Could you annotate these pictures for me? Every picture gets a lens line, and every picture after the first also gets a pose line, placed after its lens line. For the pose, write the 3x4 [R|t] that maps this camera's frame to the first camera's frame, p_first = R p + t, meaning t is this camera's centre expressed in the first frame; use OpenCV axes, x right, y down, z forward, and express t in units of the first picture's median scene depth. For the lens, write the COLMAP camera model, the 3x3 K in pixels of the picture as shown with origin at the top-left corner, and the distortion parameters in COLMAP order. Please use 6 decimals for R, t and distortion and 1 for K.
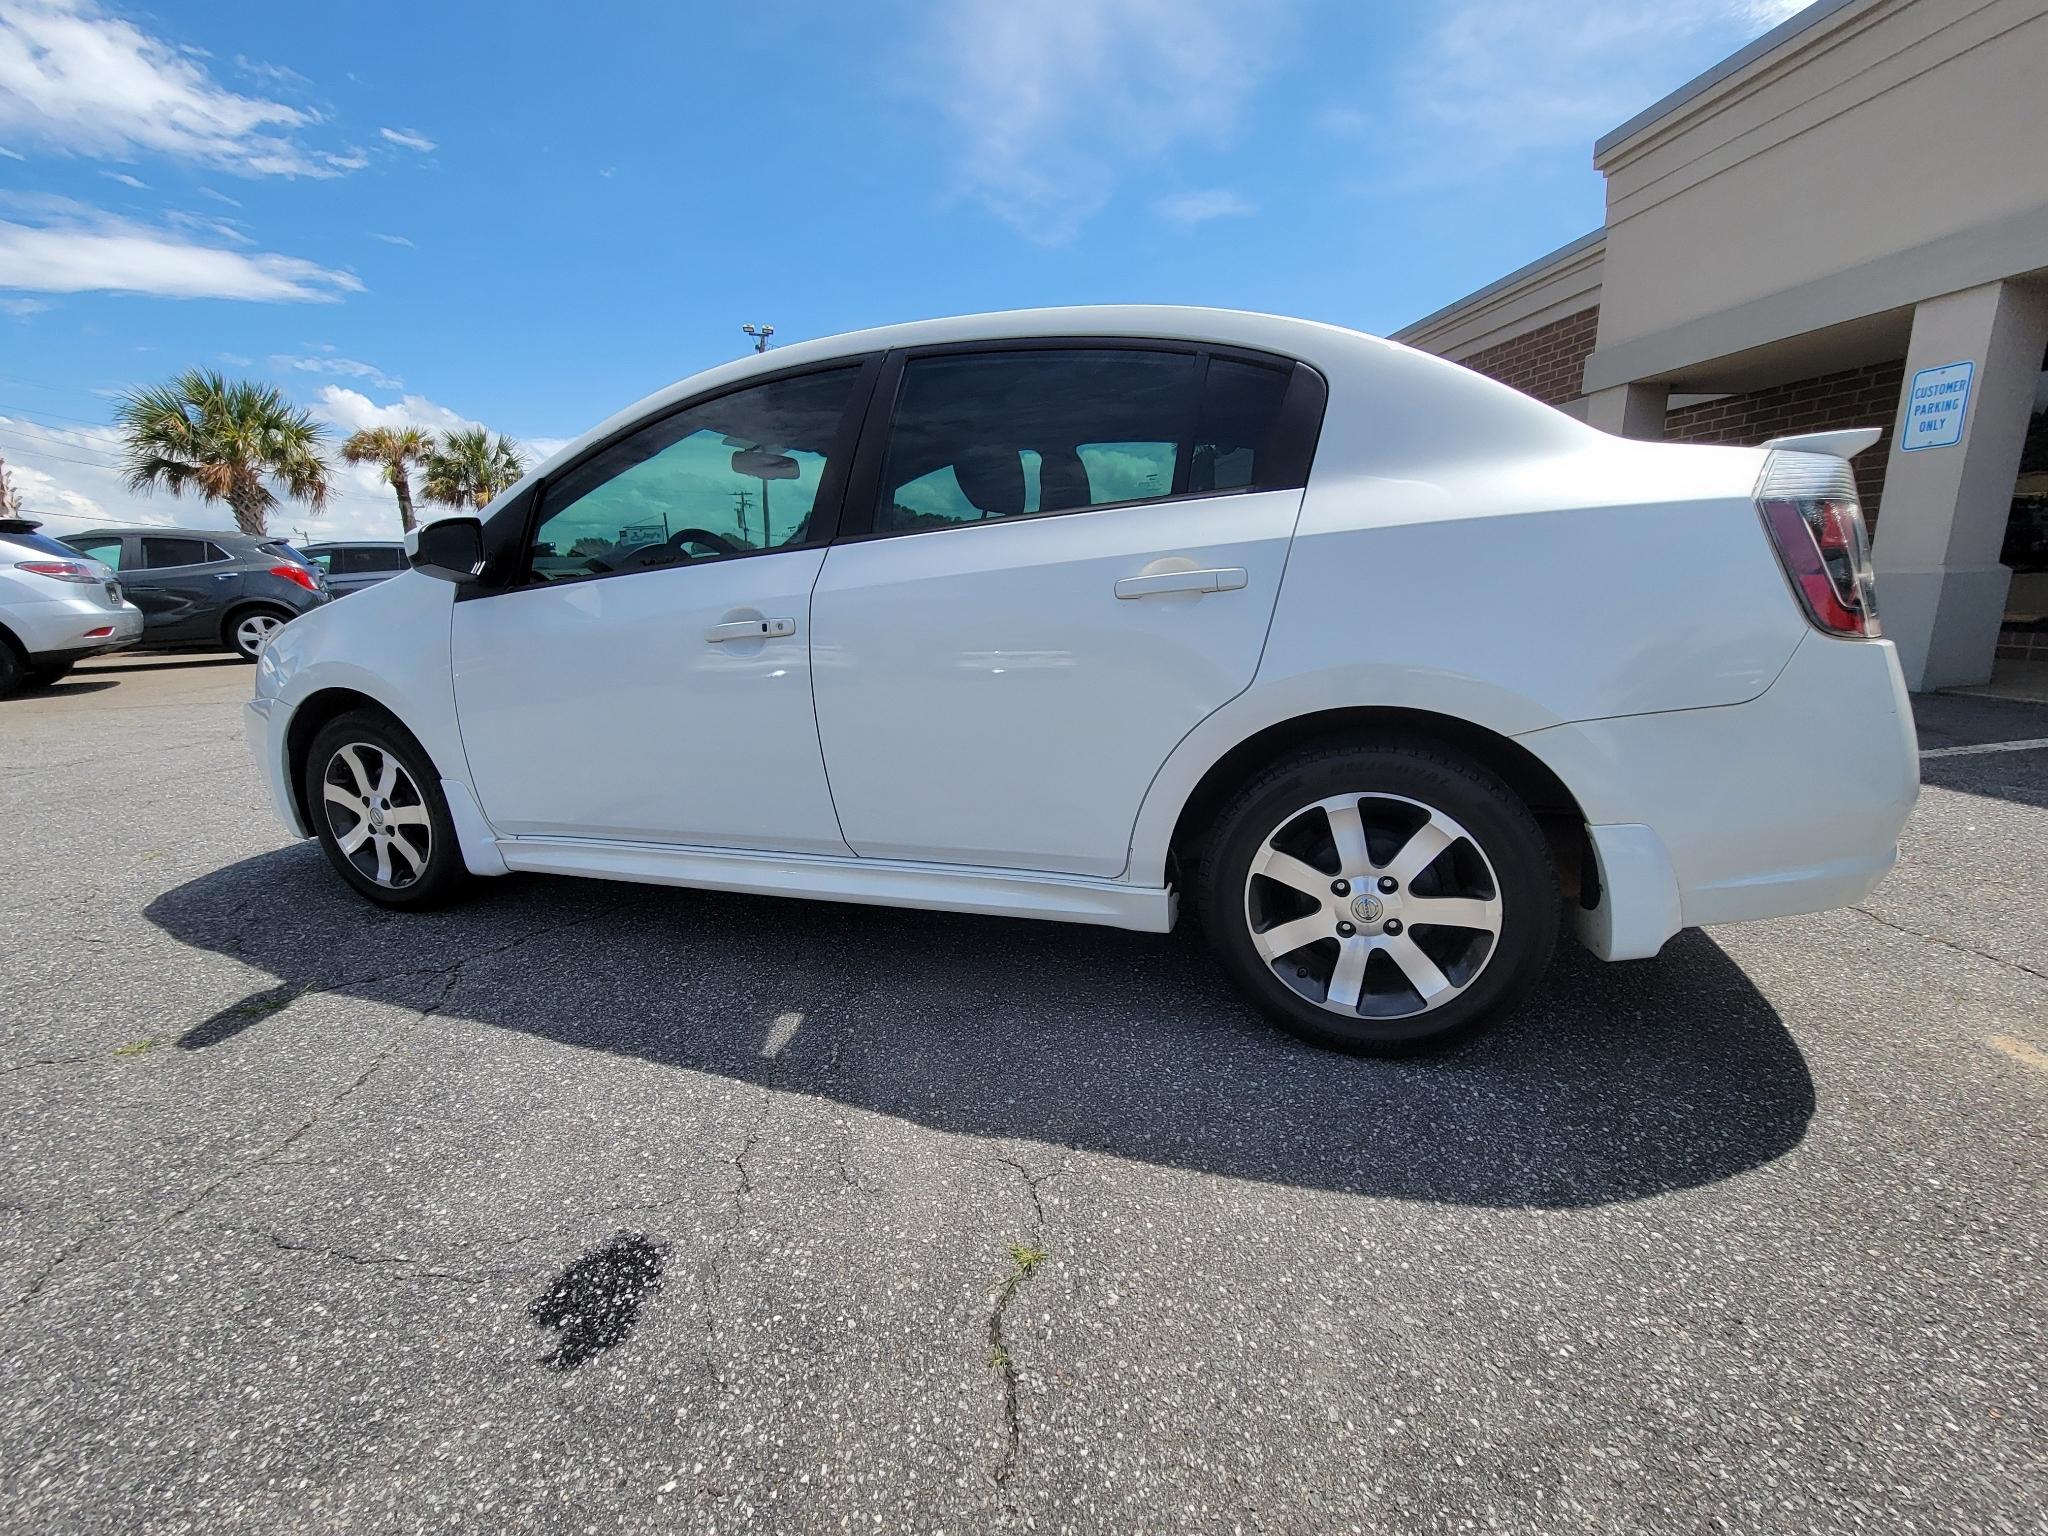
lens RADIAL K [[835.9, 0, 1036.4], [0, 835.9, 774.3], [0, 0, 1]] dist [0.000396, -0.000457]
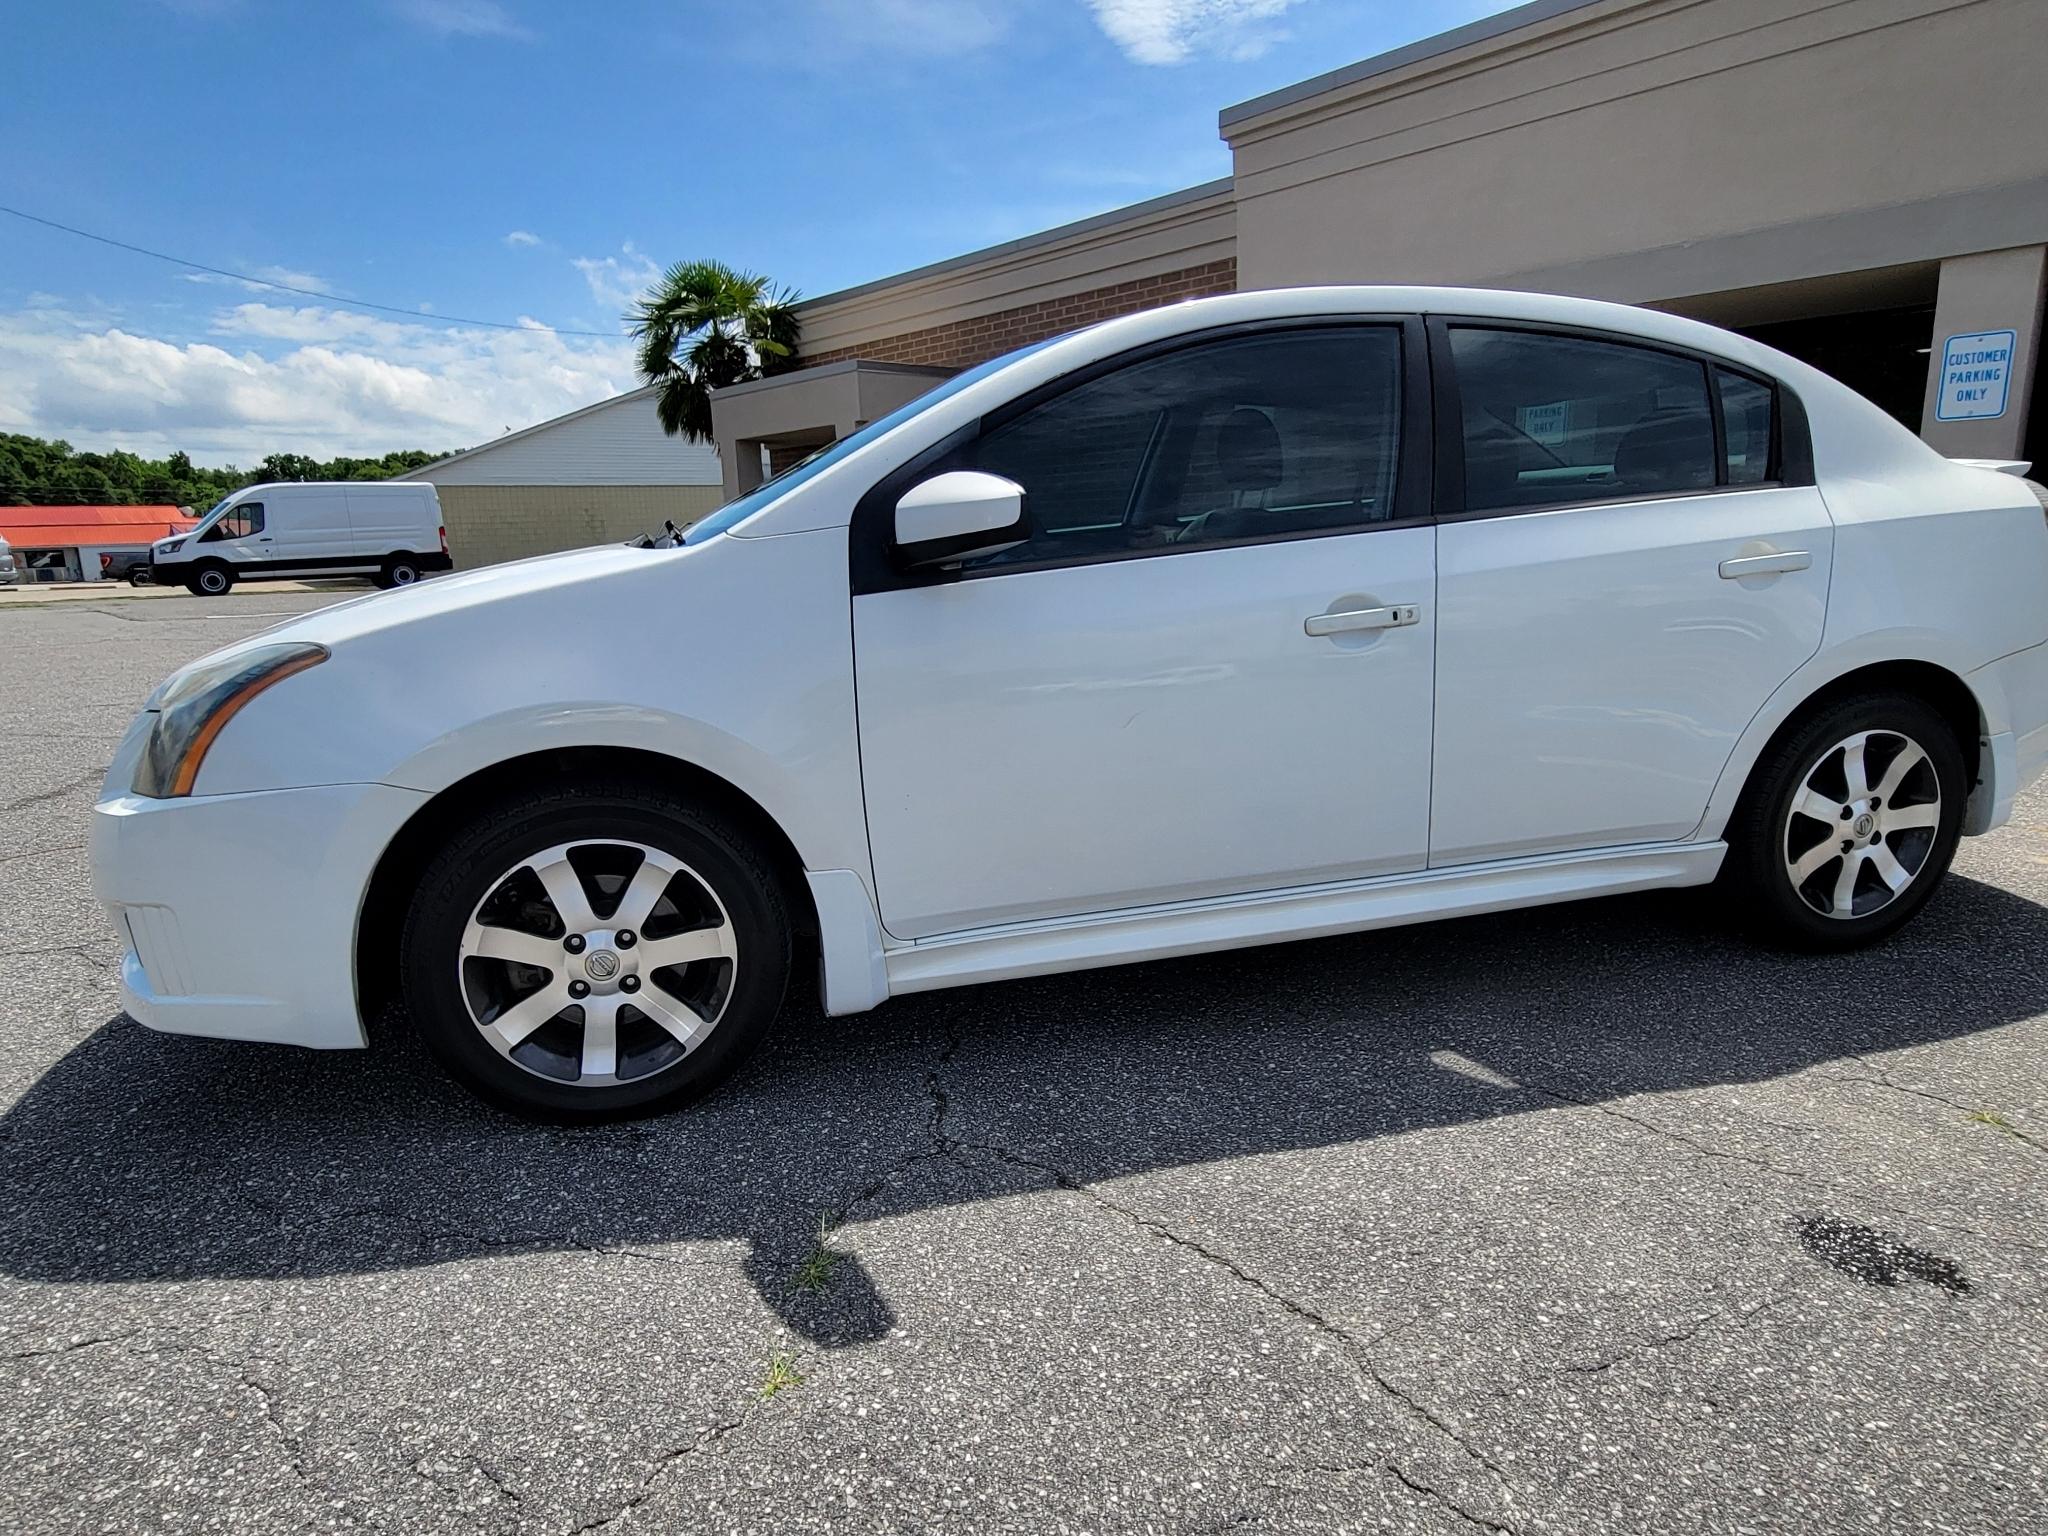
lens RADIAL K [[1147.1, 0, 1024.3], [0, 1147.1, 780.0], [0, 0, 1]] dist [-0.003175, 0.000664]
pose [[0.826083, -0.107559, 0.553189, -1.498703], [0.125576, 0.992070, 0.005369, -0.067540], [-0.549380, 0.065032, 0.833038, 0.258857]]
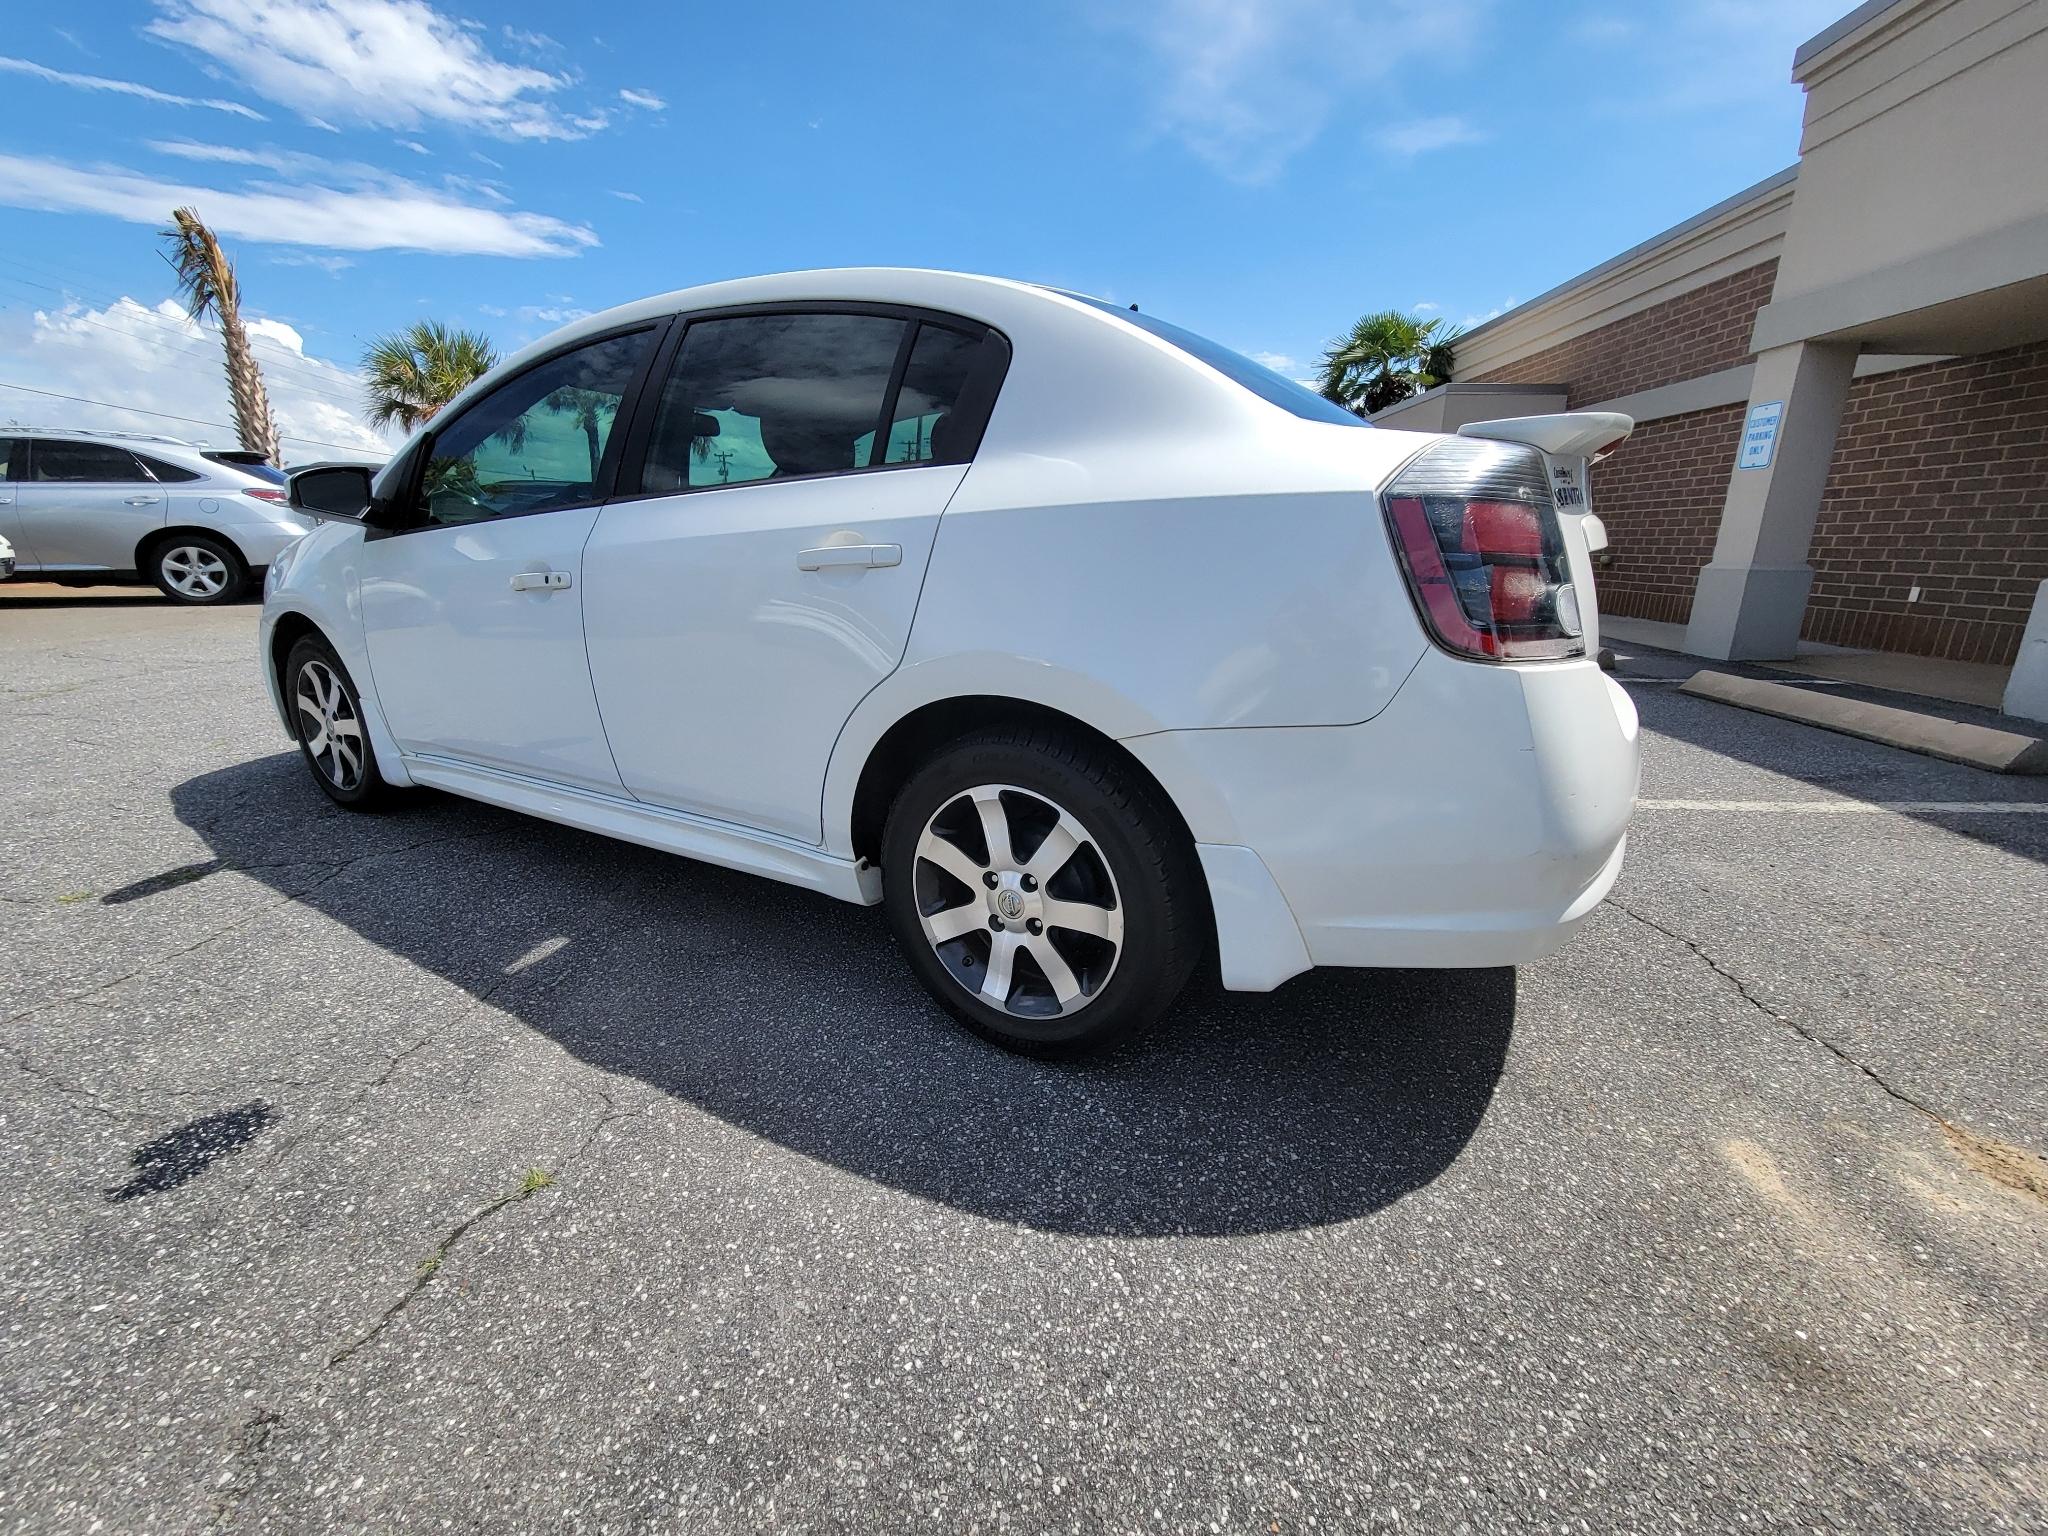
lens RADIAL K [[835.6, 0, 1034.8], [0, 835.6, 776.8], [0, 0, 1]] dist [-0.000433, -0.000756]
pose [[0.981133, 0.093330, -0.169317, 0.557448], [-0.084828, 0.994776, 0.056785, -0.042778], [0.173733, -0.041350, 0.983924, 0.054946]]
